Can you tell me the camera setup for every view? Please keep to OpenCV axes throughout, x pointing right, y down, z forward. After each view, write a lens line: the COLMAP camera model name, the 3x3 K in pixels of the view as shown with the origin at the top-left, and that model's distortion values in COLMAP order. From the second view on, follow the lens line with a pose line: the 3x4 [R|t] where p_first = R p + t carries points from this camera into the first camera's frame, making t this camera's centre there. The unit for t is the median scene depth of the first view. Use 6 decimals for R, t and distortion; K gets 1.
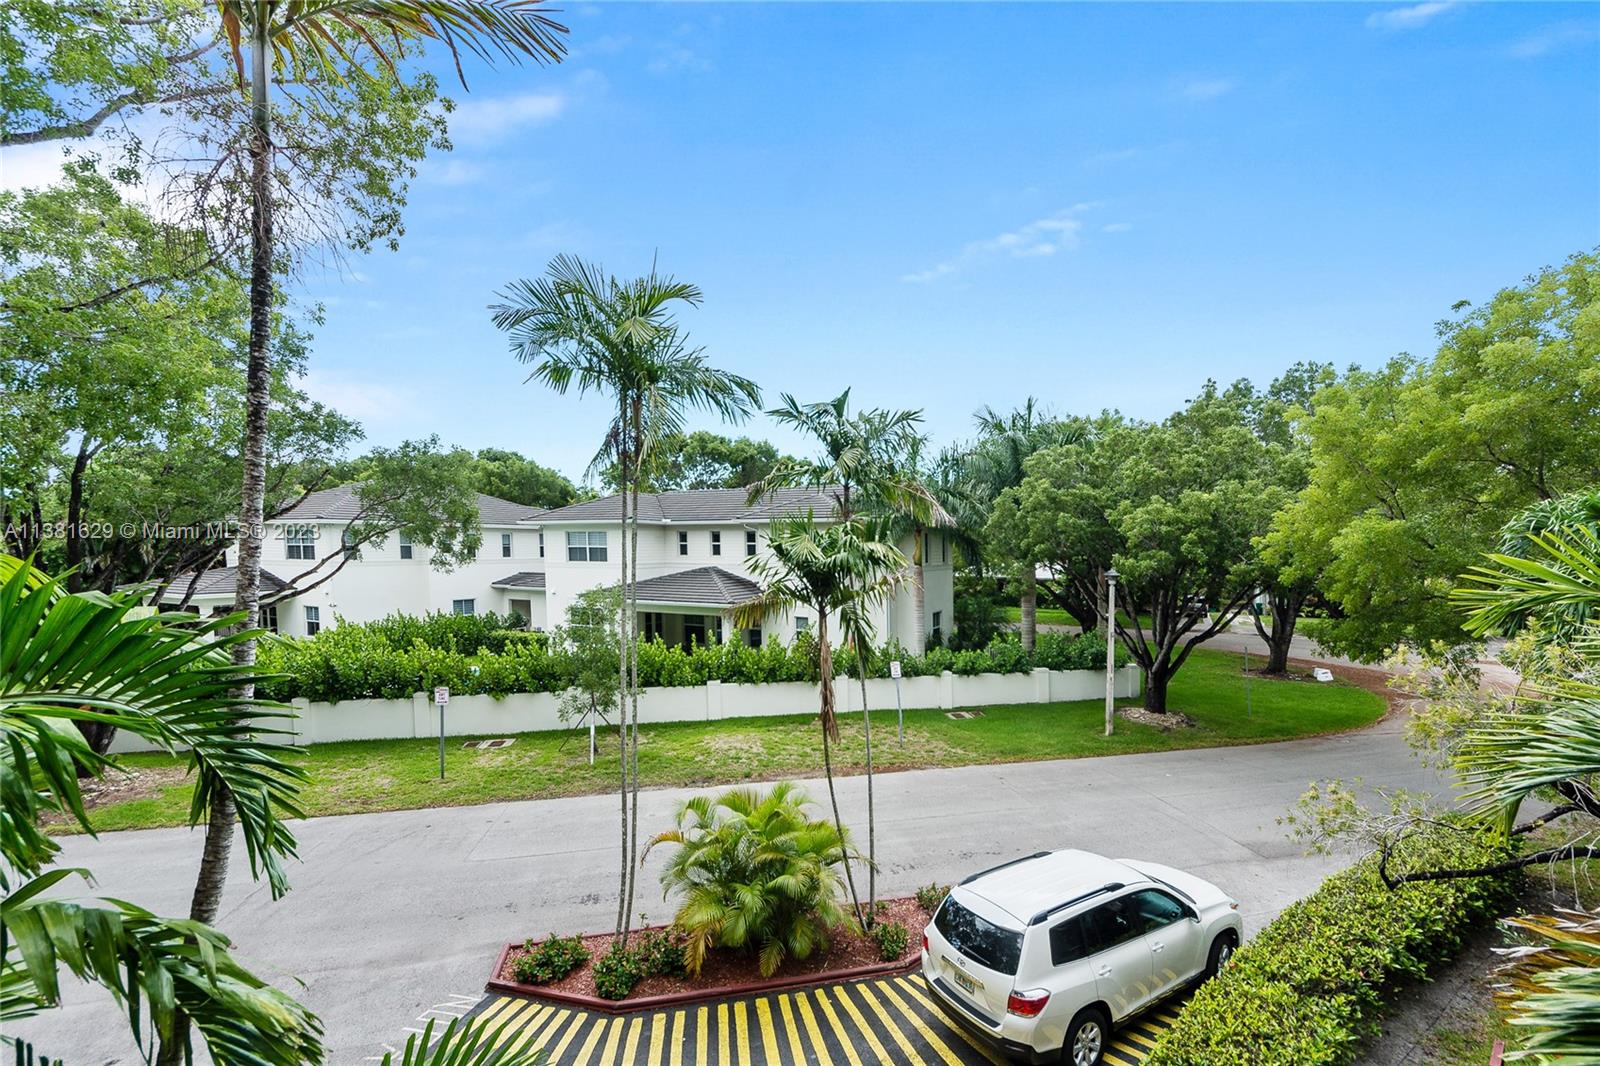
lens RADIAL K [[752.1, 0, 803.9], [0, 752.1, 559.9], [0, 0, 1]] dist [0.014956, -0.019383]
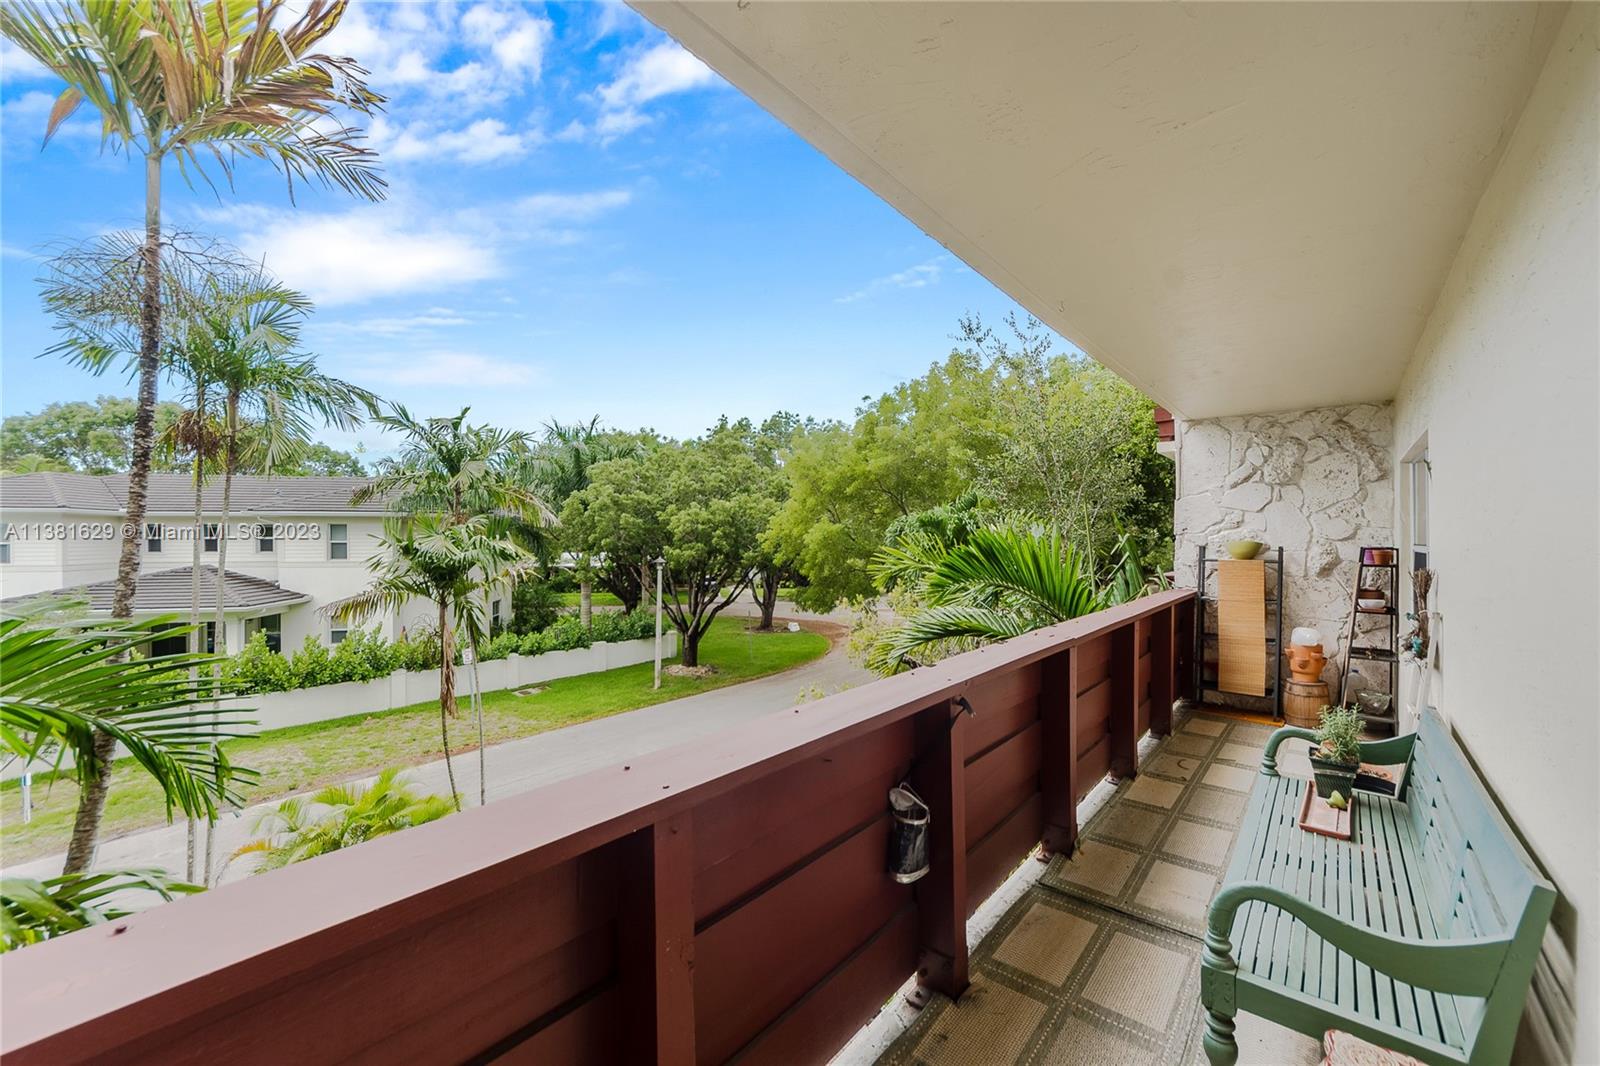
lens RADIAL K [[752.1, 0, 803.9], [0, 752.1, 559.9], [0, 0, 1]] dist [0.014956, -0.019383]
pose [[0.800567, -0.027248, 0.598623, -0.166582], [0.017183, 0.999599, 0.022521, -0.008685], [-0.598997, -0.007743, 0.800714, -0.175947]]
